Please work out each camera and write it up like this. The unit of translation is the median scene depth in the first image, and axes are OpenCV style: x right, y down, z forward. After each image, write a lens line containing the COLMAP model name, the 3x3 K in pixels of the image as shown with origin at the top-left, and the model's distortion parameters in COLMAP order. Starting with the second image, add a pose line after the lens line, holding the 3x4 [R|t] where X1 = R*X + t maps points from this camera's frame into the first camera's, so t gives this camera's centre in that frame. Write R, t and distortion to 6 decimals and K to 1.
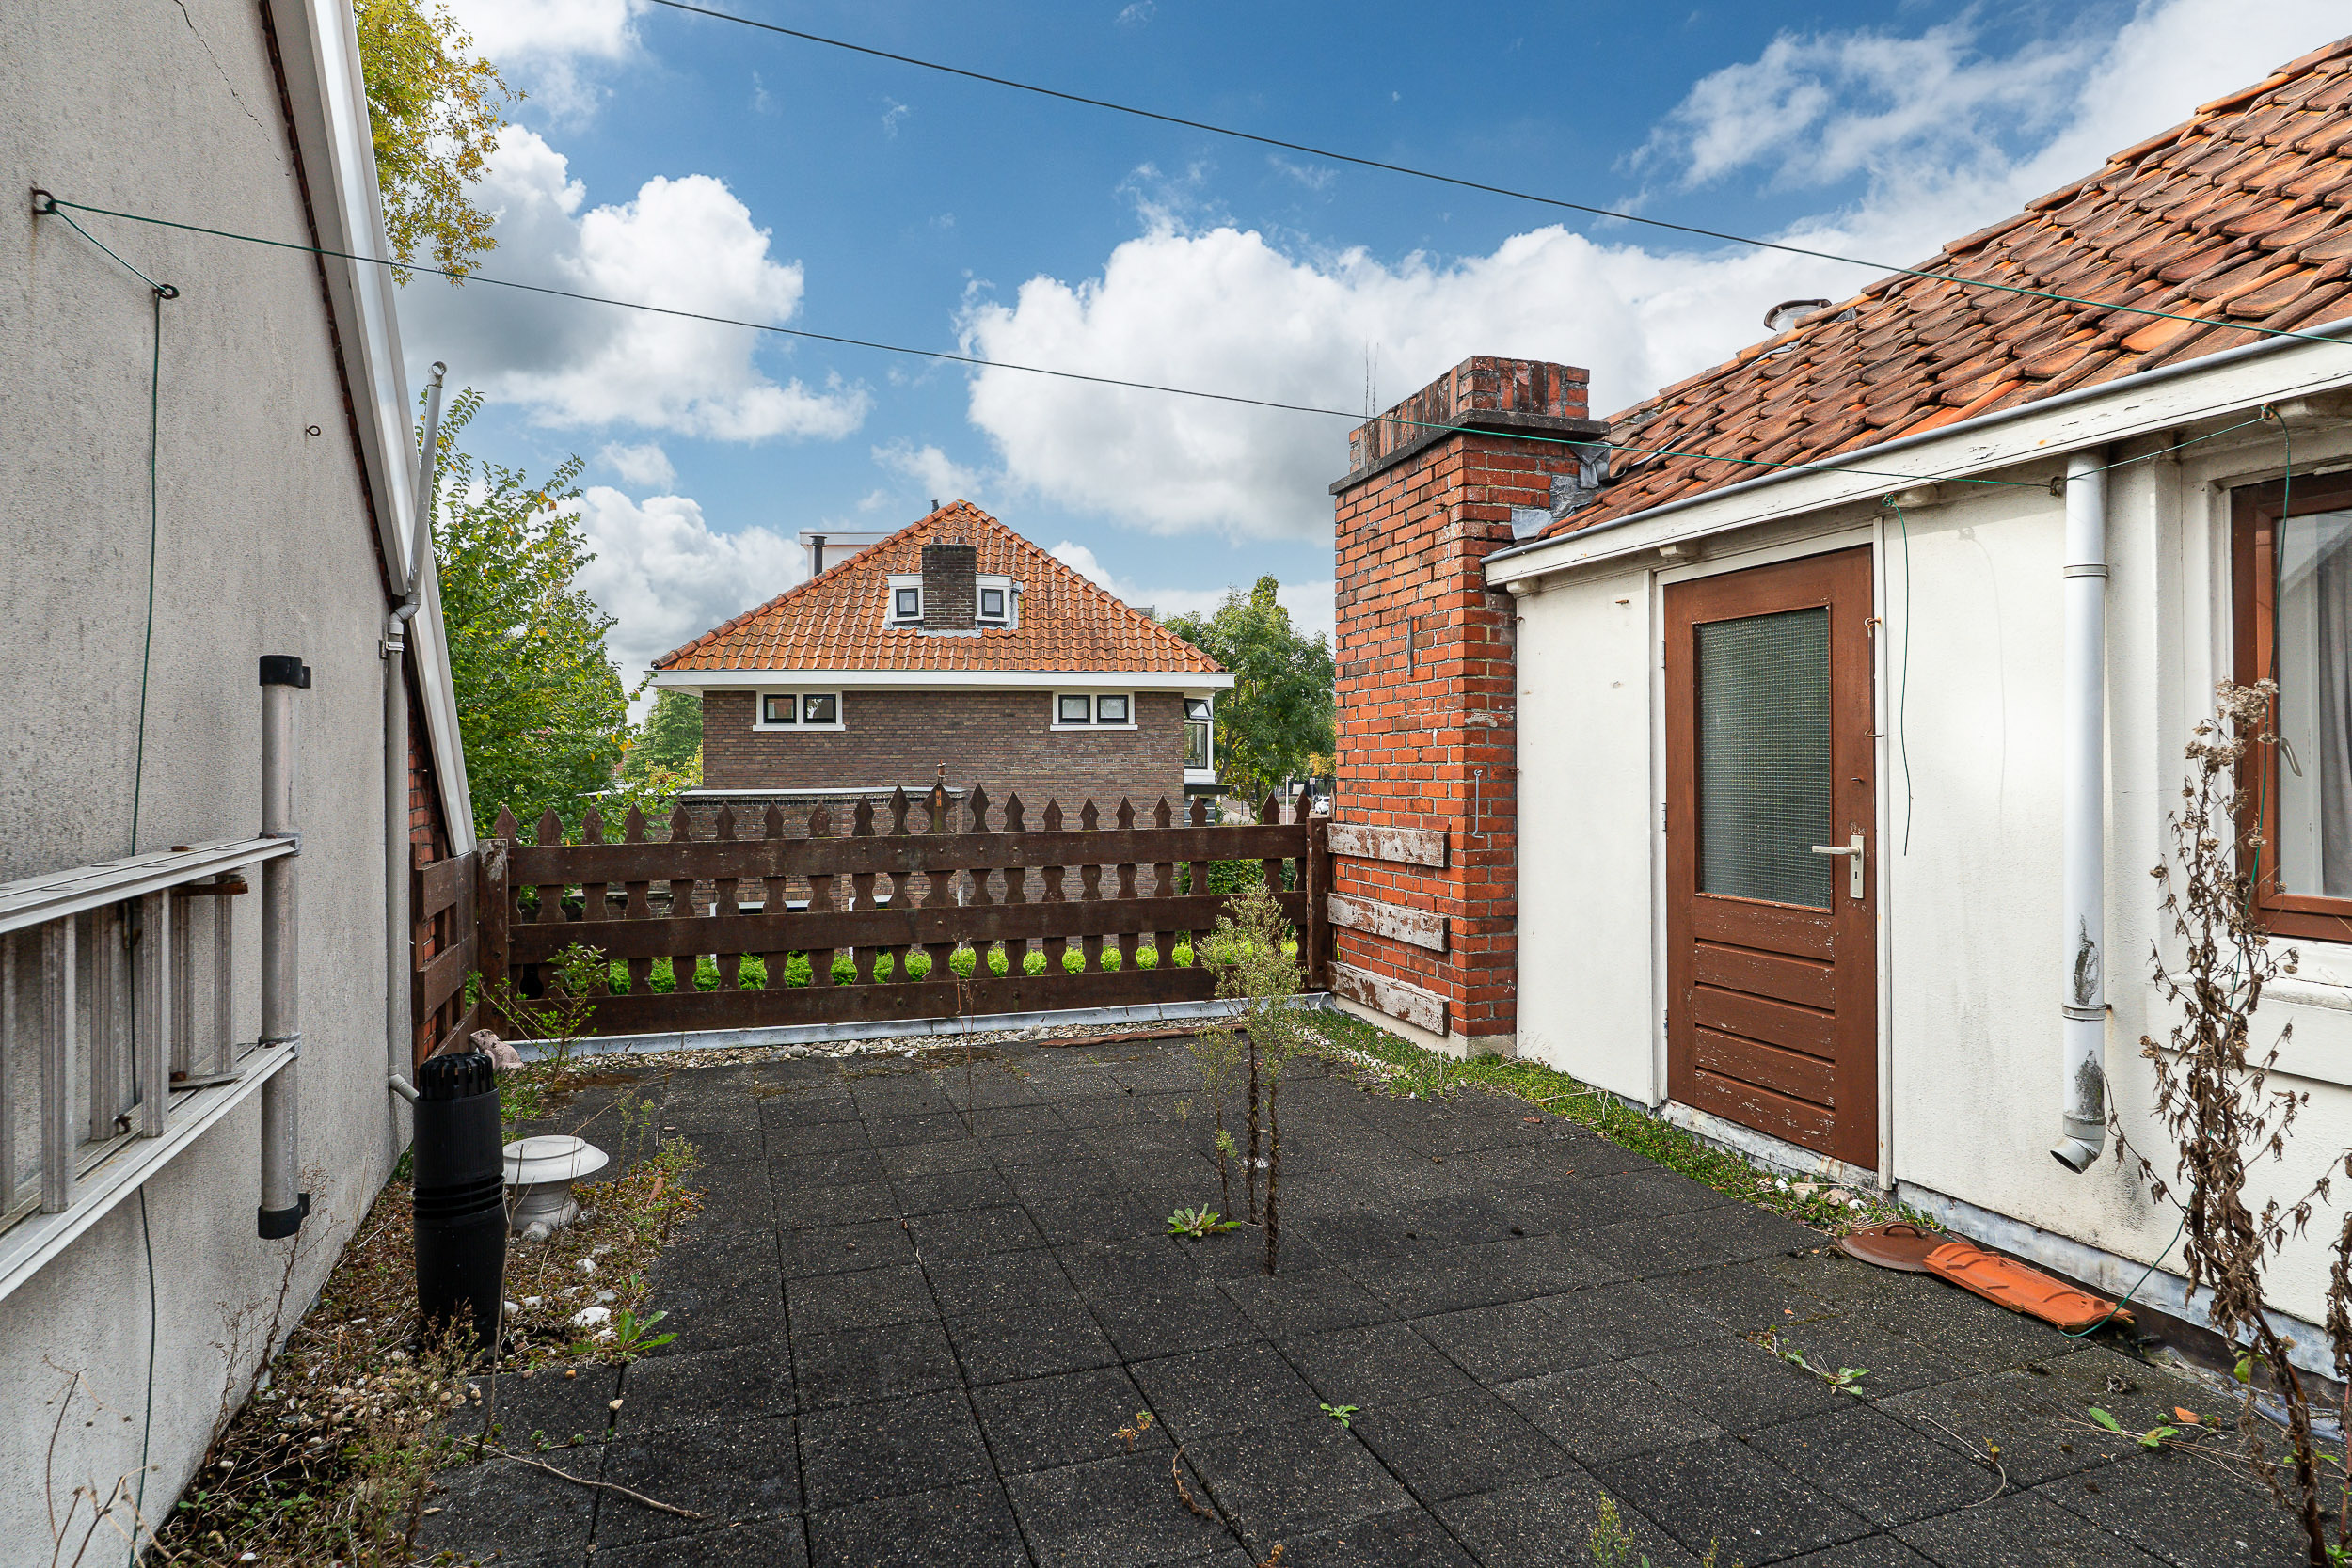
lens RADIAL K [[1257.8, 0, 1176.0], [0, 1257.8, 784.0], [0, 0, 1]] dist [-0.000559, -0.000154]
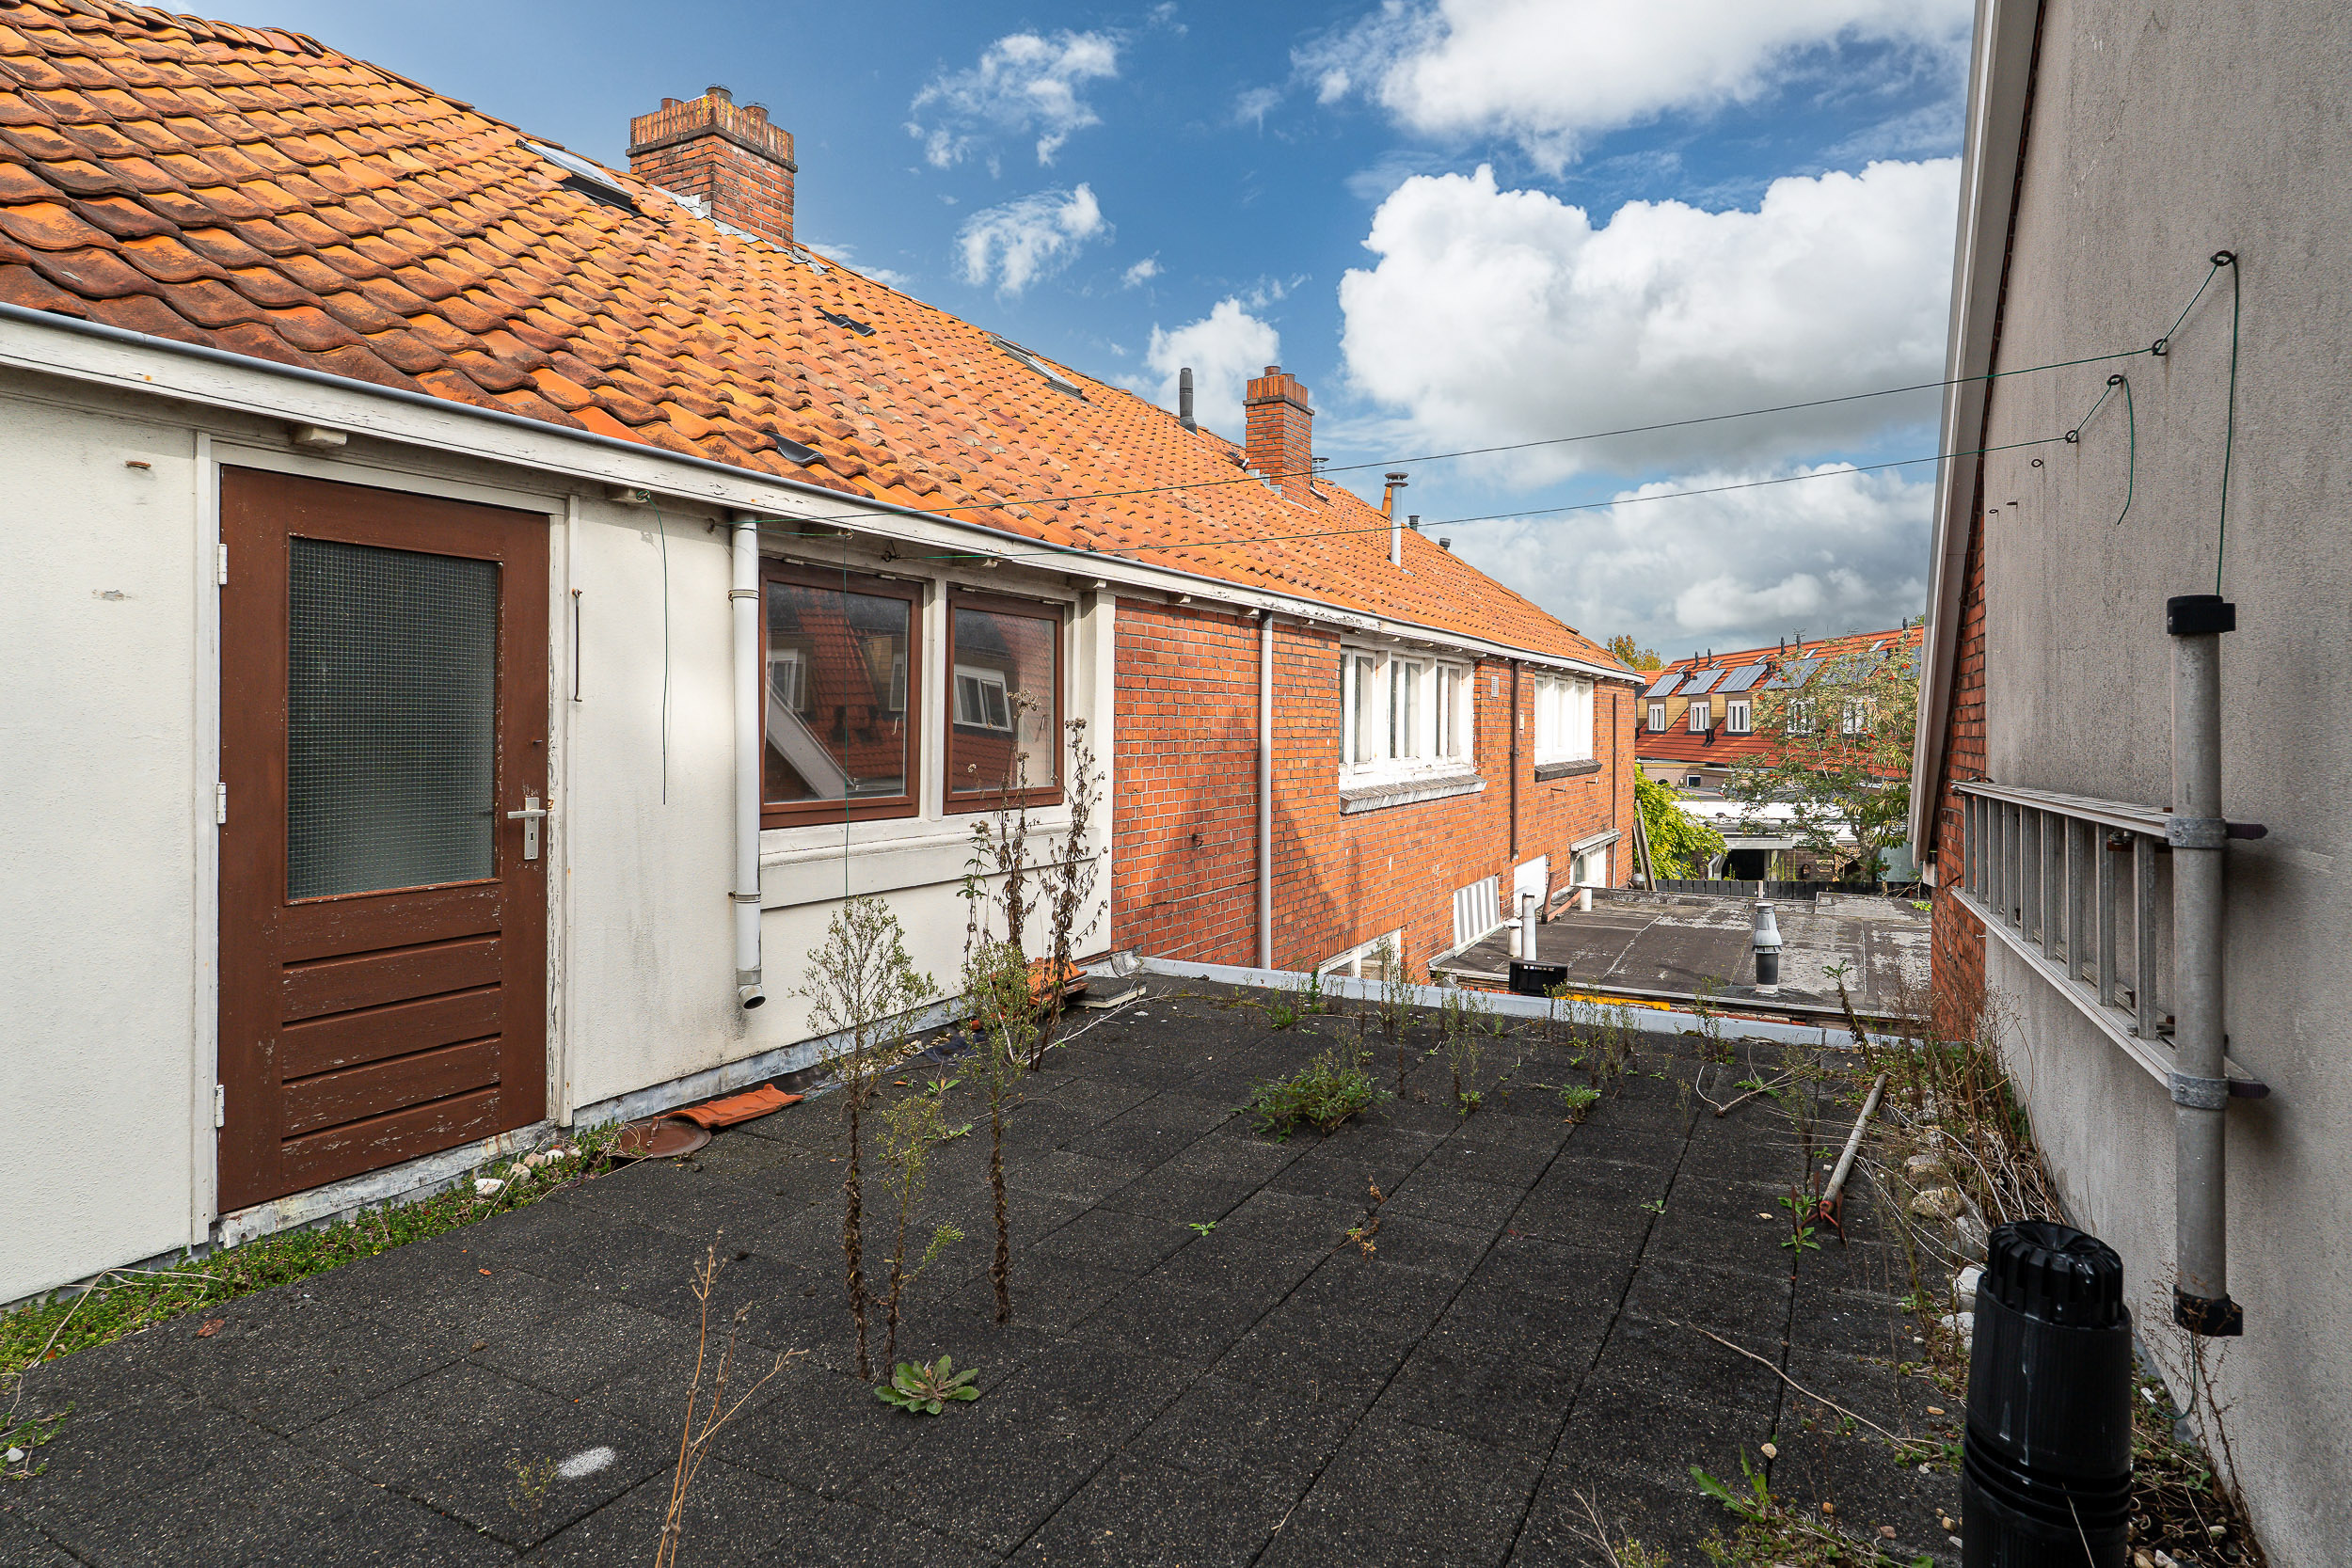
lens RADIAL K [[1268.1, 0, 1178.8], [0, 1268.1, 716.1], [0, 0, 1]] dist [0.000637, 0.000304]
pose [[-0.668091, 0.005656, 0.744058, -0.564915], [0.008841, 0.999961, 0.000336, -0.020380], [-0.744027, 0.006803, -0.668115, 1.286334]]
